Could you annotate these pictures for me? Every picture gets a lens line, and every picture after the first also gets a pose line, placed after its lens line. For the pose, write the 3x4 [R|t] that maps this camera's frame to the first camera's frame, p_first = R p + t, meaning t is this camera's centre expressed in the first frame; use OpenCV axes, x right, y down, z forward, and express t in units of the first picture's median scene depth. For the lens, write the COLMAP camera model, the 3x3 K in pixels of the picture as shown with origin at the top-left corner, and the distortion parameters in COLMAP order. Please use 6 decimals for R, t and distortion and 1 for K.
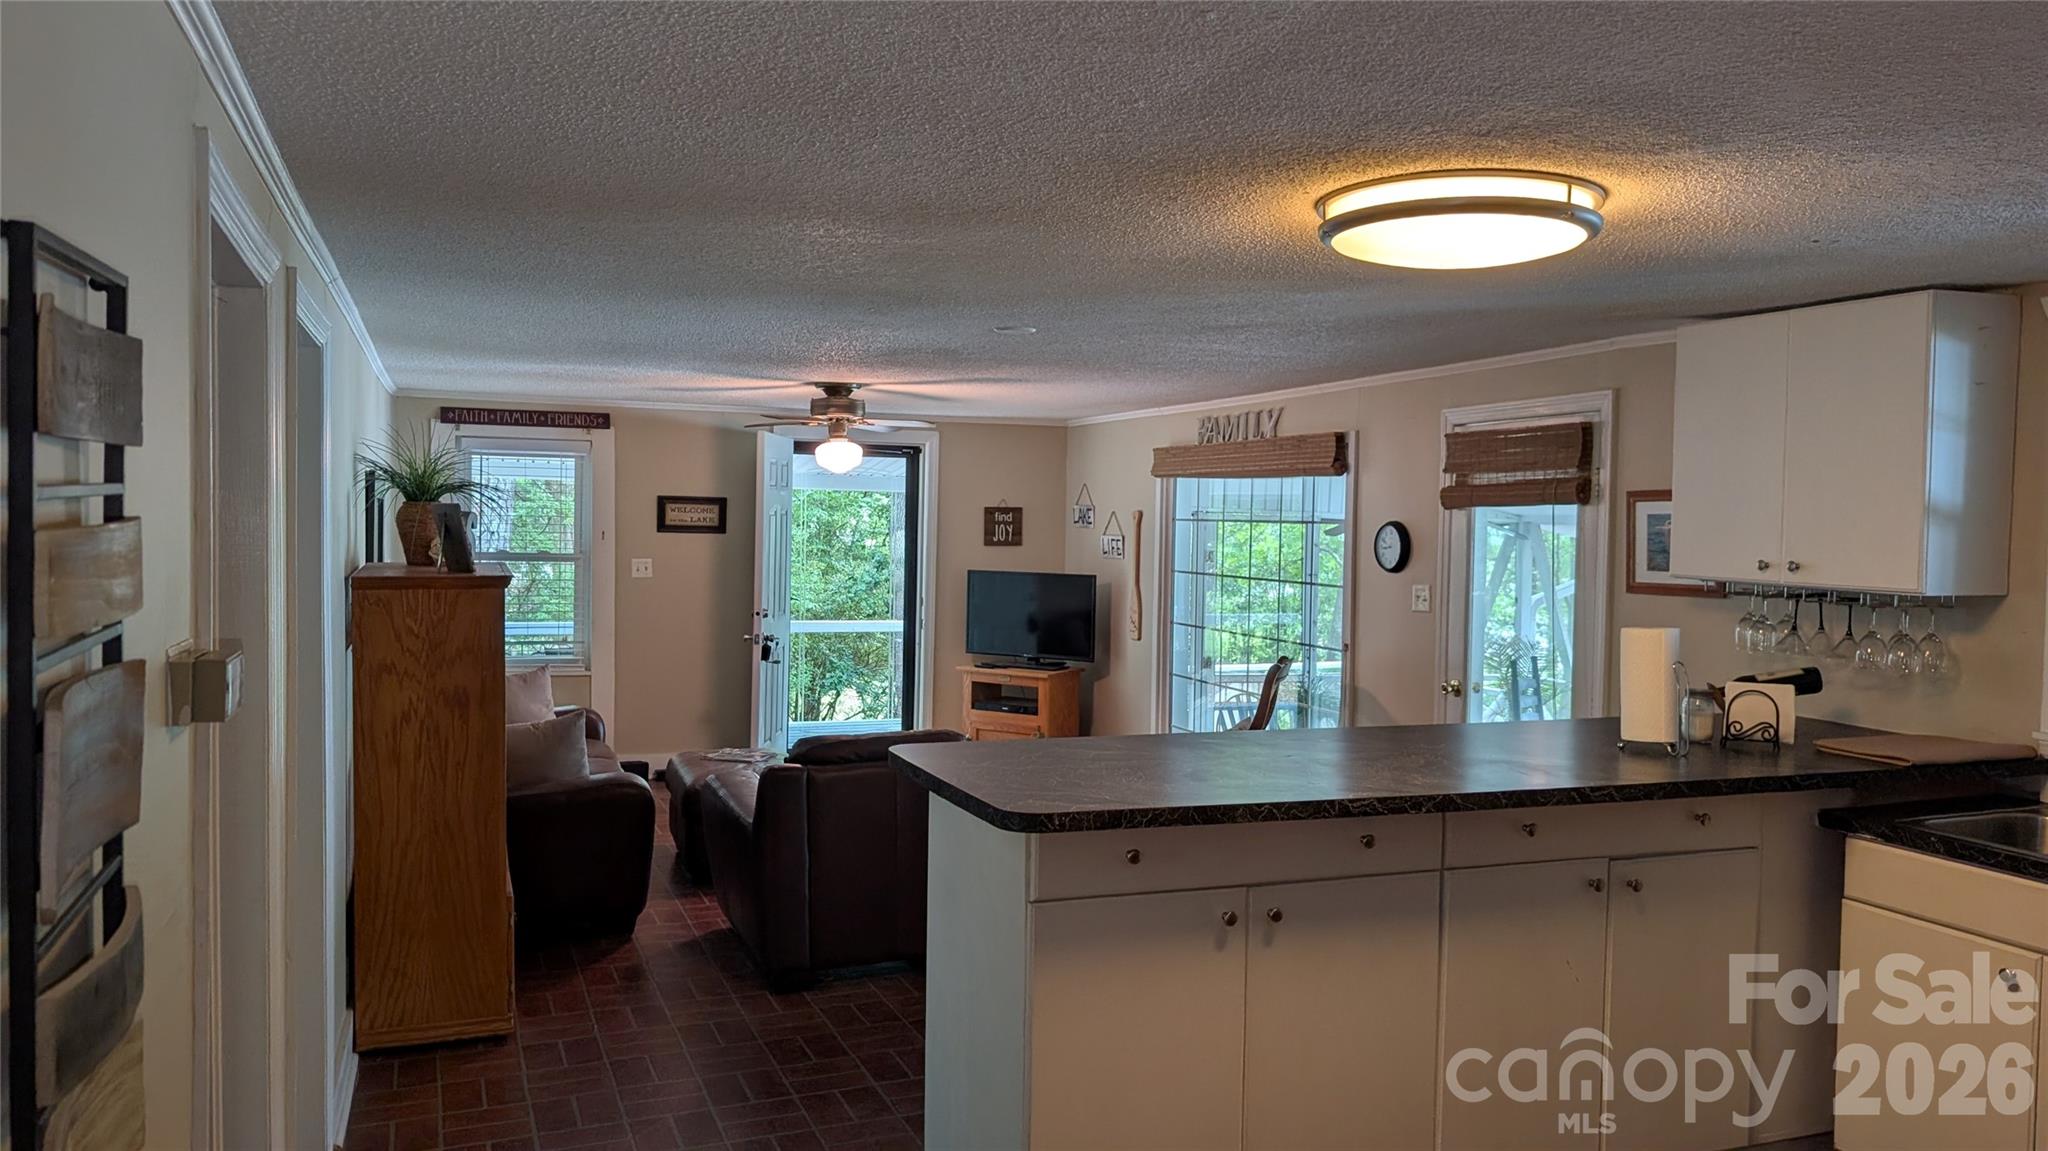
lens RADIAL K [[1508.1, 0, 1026.3], [0, 1508.1, 564.4], [0, 0, 1]] dist [0.027796, -0.021752]
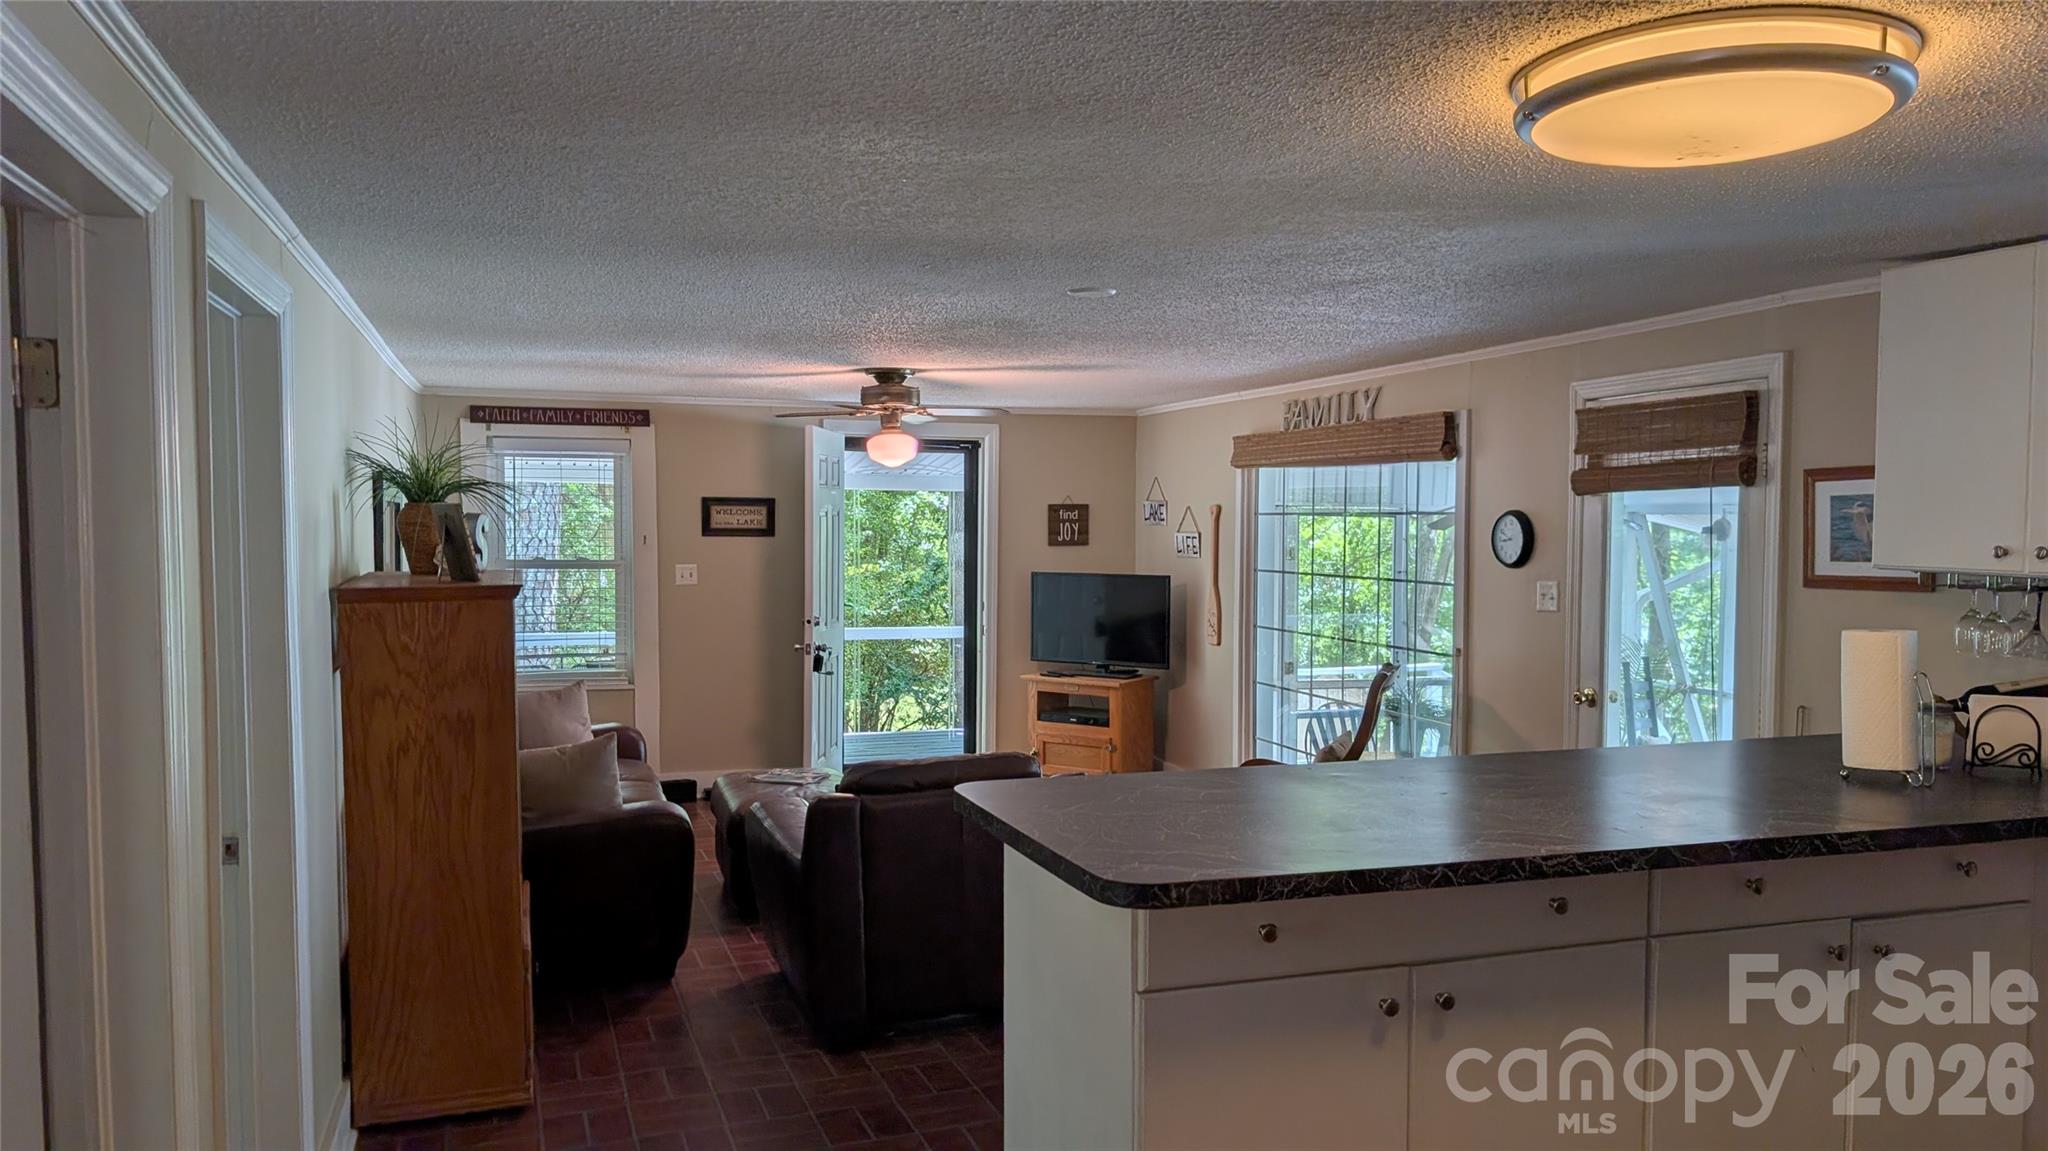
lens RADIAL K [[1508.1, 0, 1018.5], [0, 1508.1, 589.1], [0, 0, 1]] dist [0.027796, -0.021752]
pose [[0.999001, -0.012896, -0.042789, -0.013555], [0.013542, 0.999798, 0.014831, 0.000857], [0.042590, -0.015395, 0.998974, 0.124400]]
